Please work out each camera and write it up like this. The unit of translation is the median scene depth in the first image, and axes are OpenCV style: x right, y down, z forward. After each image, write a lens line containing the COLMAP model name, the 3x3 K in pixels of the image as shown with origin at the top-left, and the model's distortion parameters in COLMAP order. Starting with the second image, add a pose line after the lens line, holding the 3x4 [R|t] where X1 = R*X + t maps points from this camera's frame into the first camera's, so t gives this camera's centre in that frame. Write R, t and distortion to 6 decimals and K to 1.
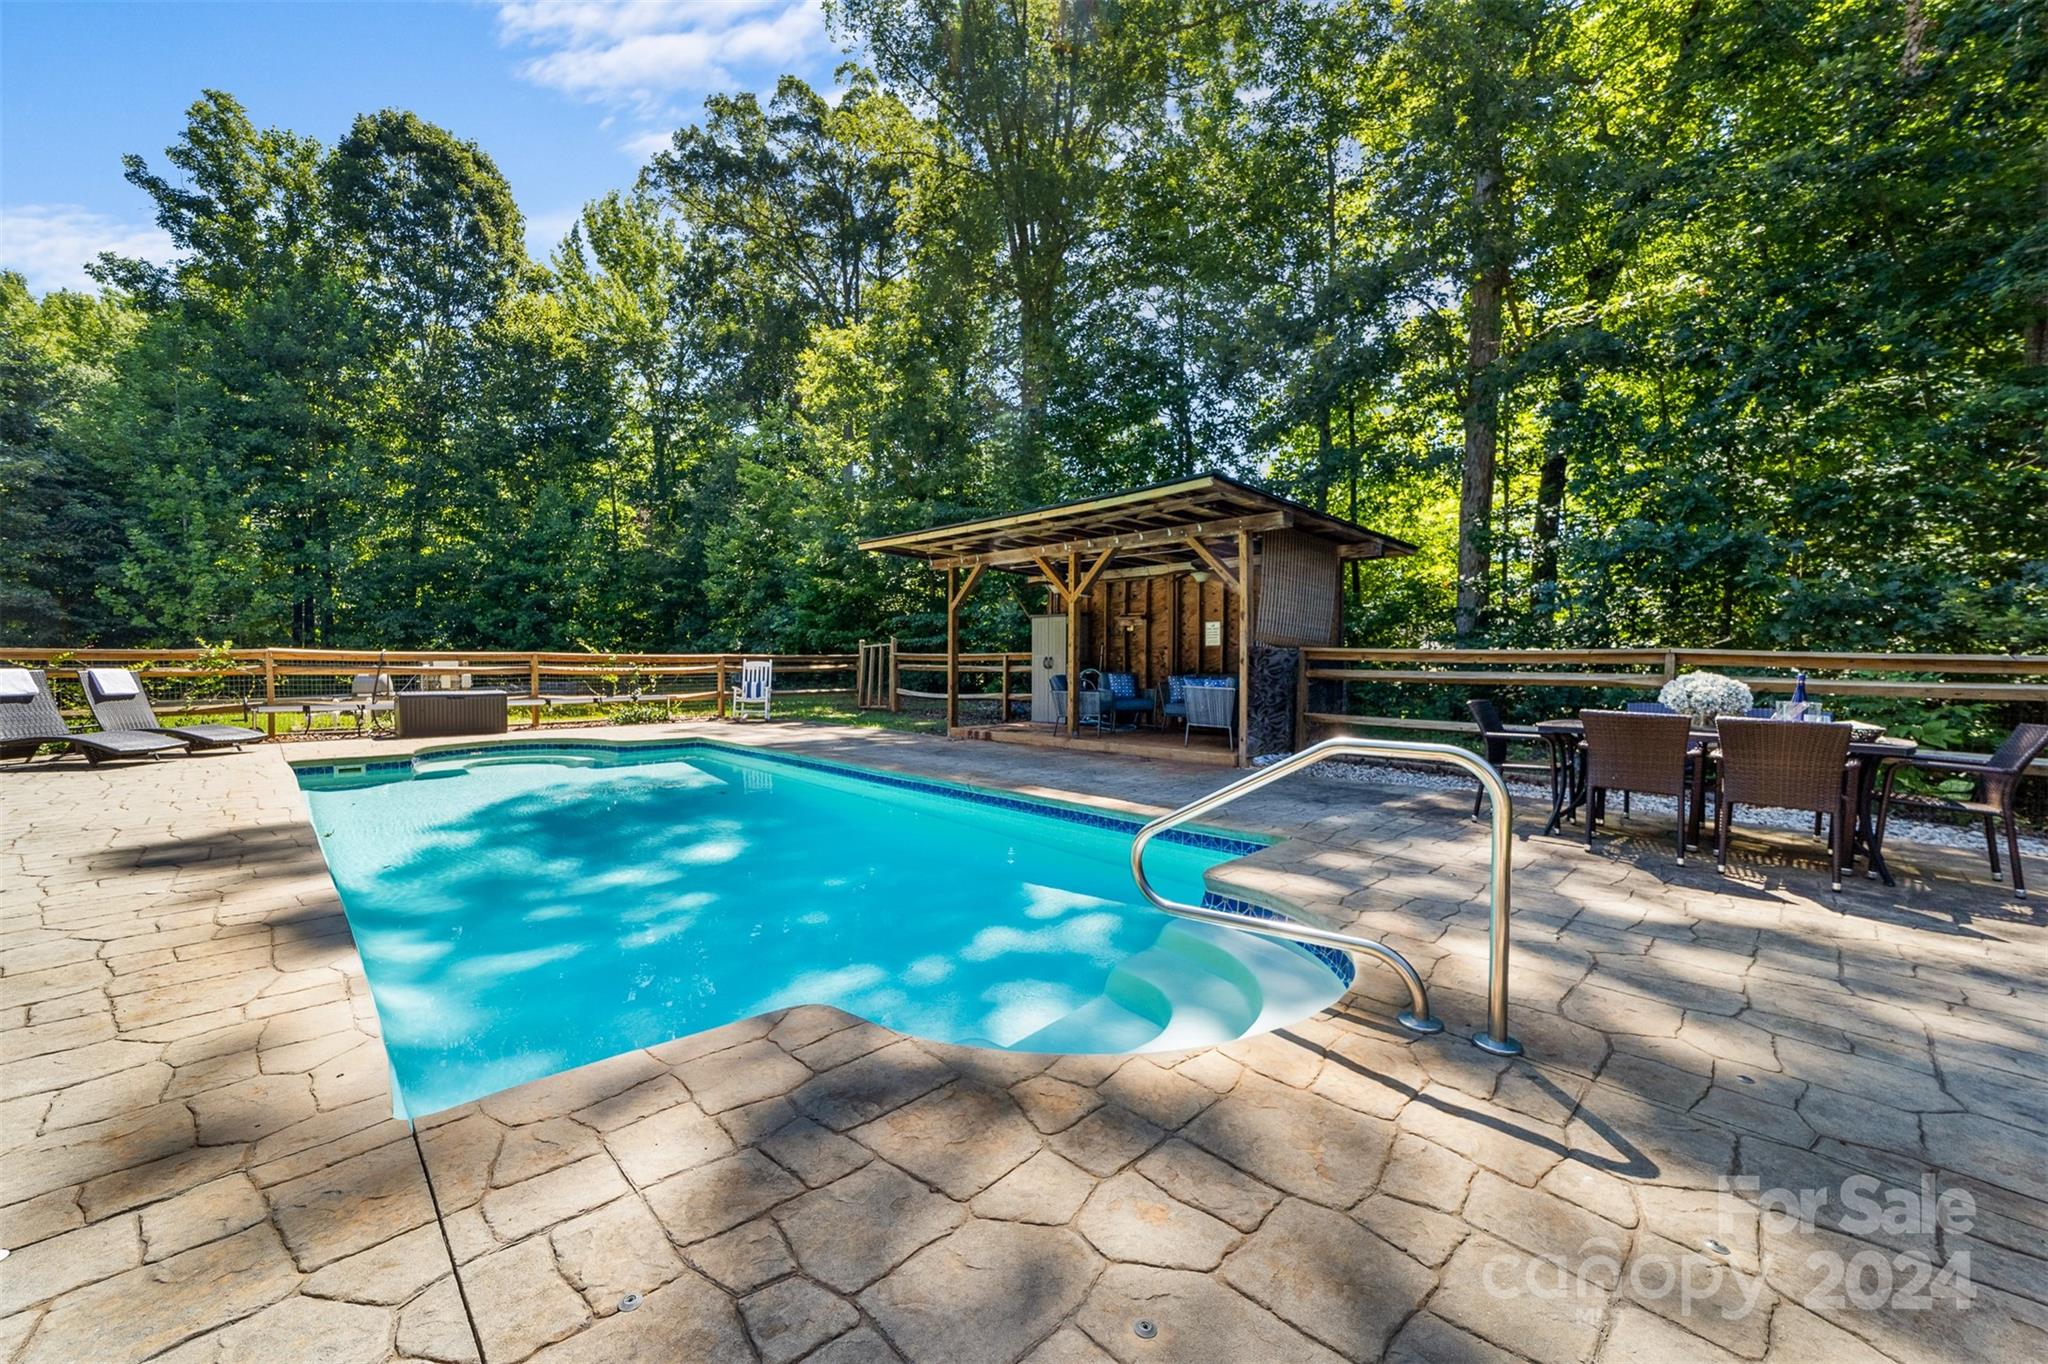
lens RADIAL K [[774.1, 0, 937.2], [0, 774.1, 741.9], [0, 0, 1]] dist [-0.016406, 0.006799]
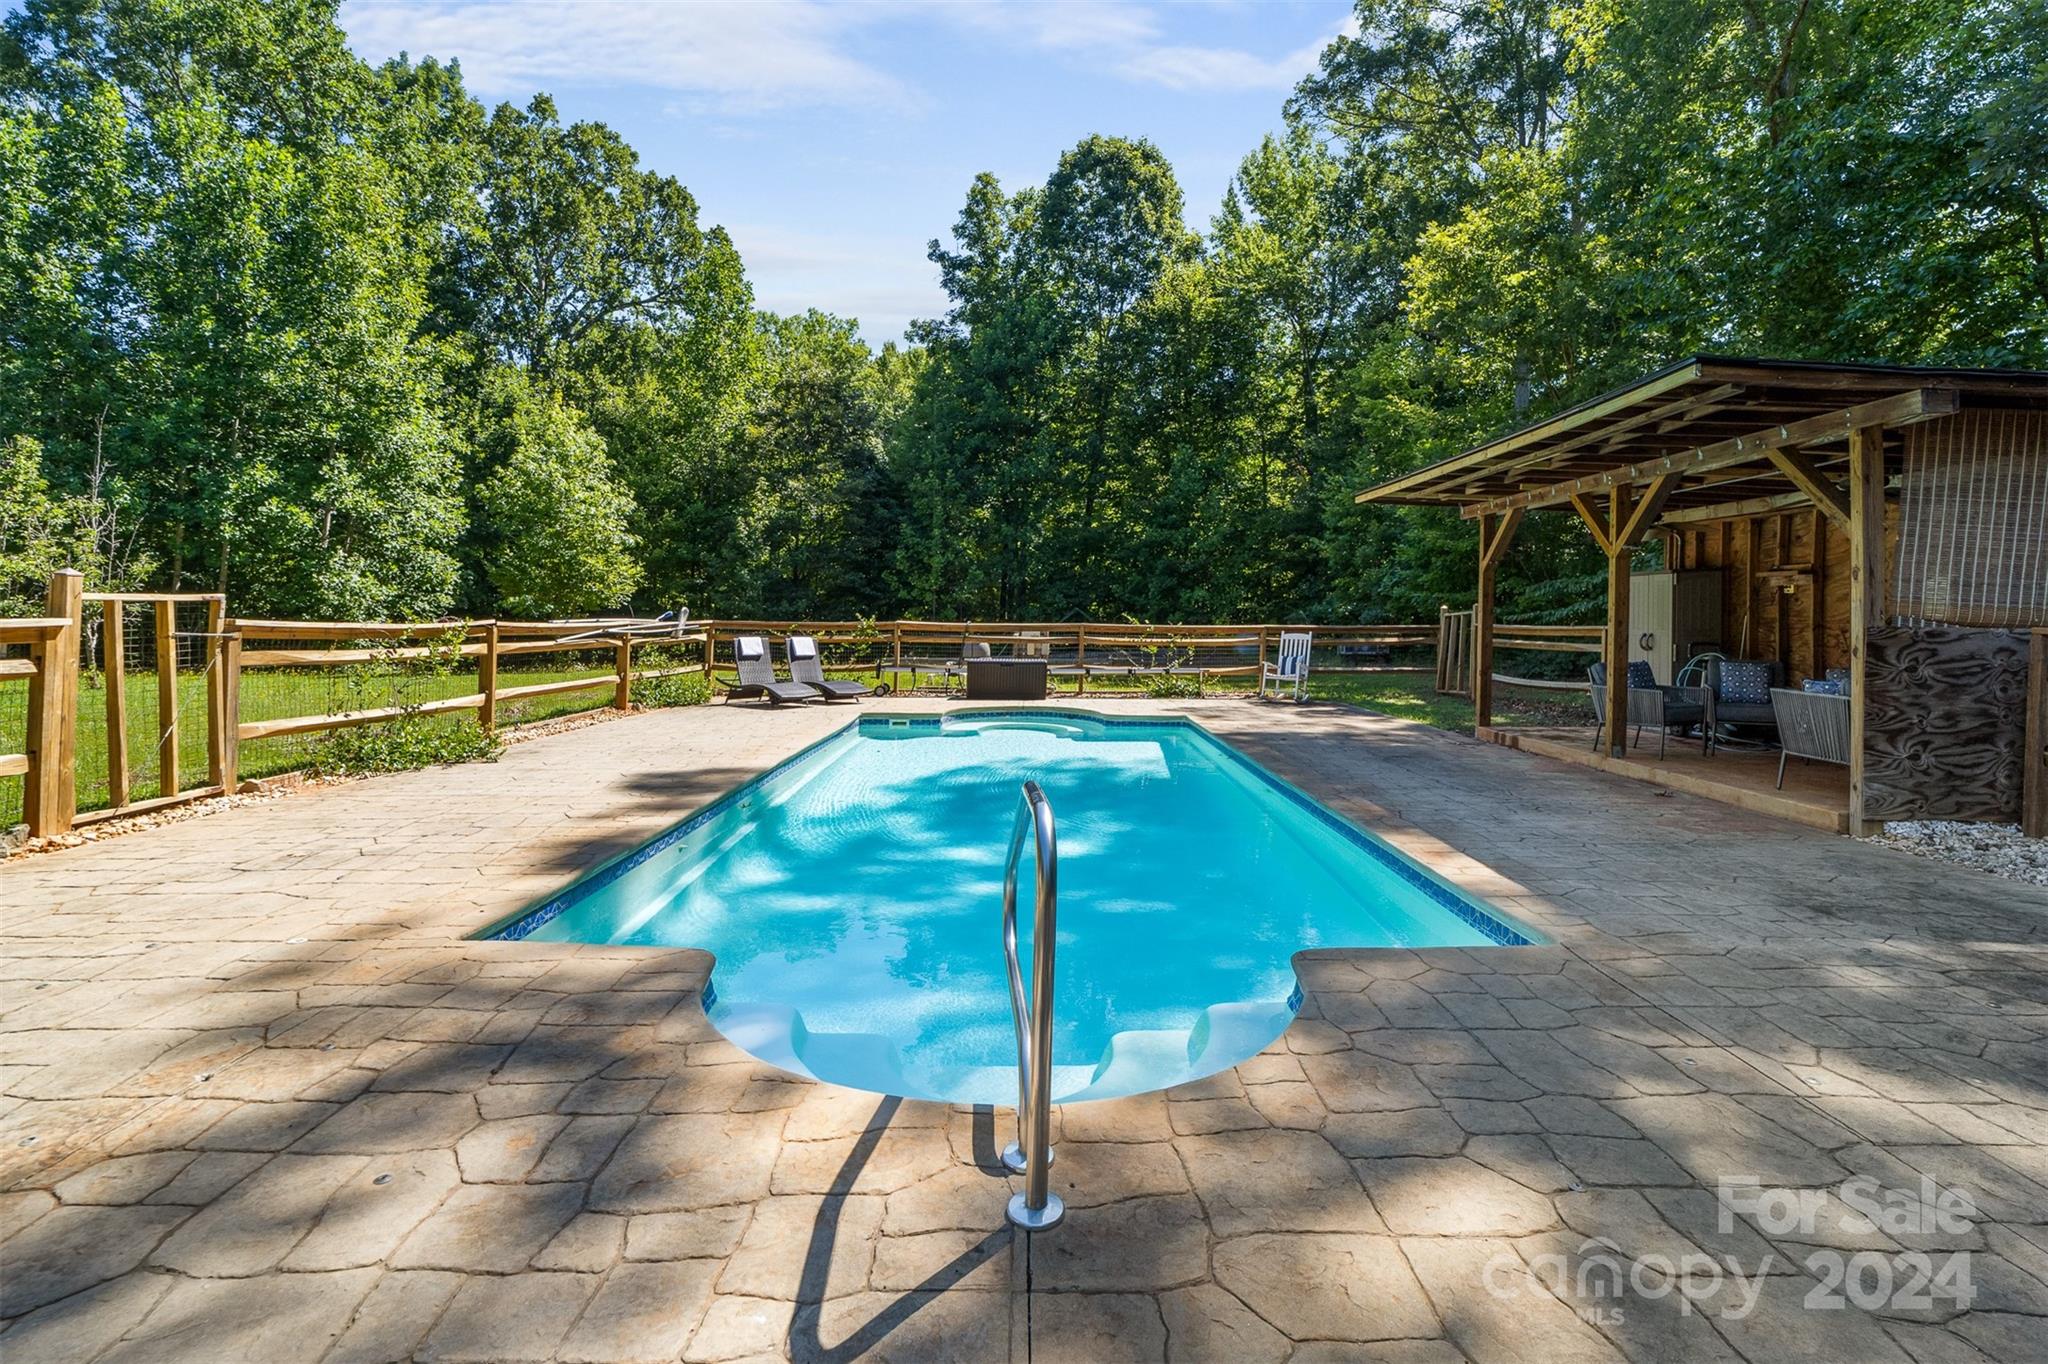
lens RADIAL K [[883.1, 0, 996.9], [0, 883.1, 659.3], [0, 0, 1]] dist [-0.021623, 0.011321]
pose [[0.739831, 0.026673, -0.672264, 0.184010], [-0.068528, 0.997005, -0.035858, -0.016166], [0.669294, 0.072598, 0.739442, 0.044028]]
